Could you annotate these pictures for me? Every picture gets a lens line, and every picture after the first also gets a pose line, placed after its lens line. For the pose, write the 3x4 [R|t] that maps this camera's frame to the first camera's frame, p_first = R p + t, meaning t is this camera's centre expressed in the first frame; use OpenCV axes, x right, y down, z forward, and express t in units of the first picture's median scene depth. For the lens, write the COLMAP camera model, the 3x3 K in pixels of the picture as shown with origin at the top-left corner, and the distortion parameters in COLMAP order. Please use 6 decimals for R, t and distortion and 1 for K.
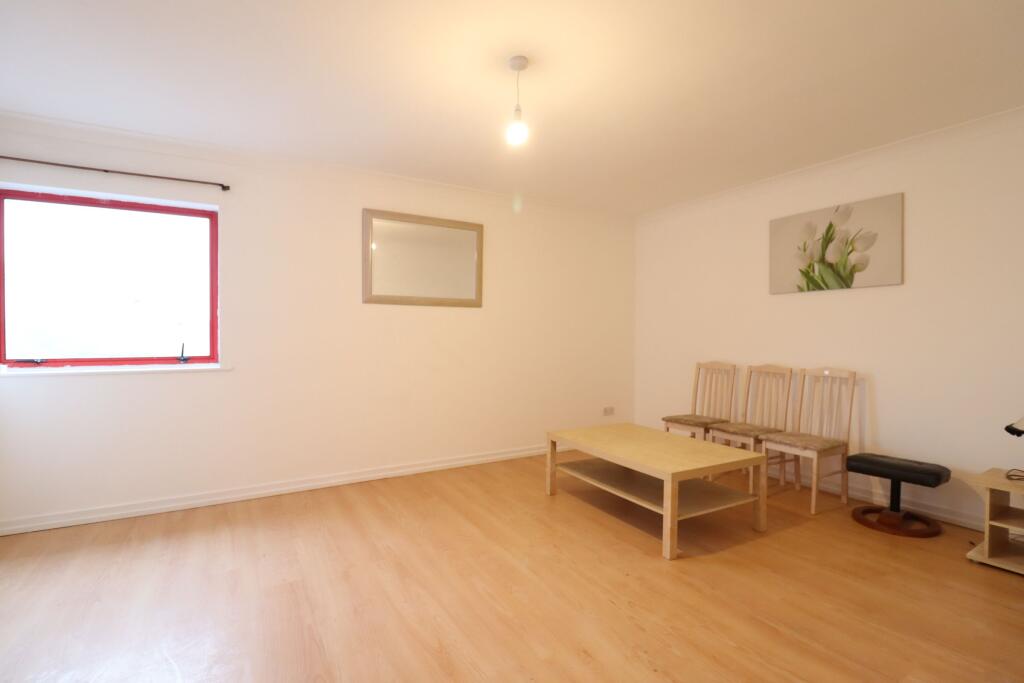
lens RADIAL K [[485.3, 0, 514.4], [0, 485.3, 340.5], [0, 0, 1]] dist [-0.001356, -0.000251]
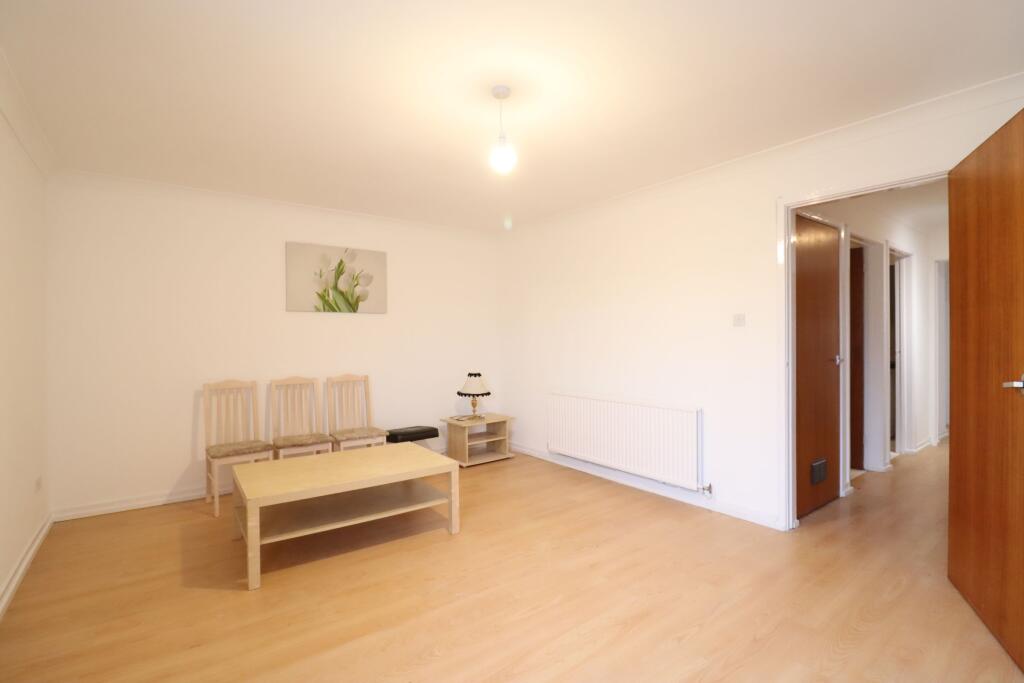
lens RADIAL K [[485.3, 0, 514.4], [0, 485.3, 340.5], [0, 0, 1]] dist [-0.001356, -0.000251]
pose [[-0.123701, -0.005930, 0.992302, -0.653095], [0.020978, 0.999743, 0.008589, -0.032844], [-0.992098, 0.021879, -0.123545, 0.710382]]
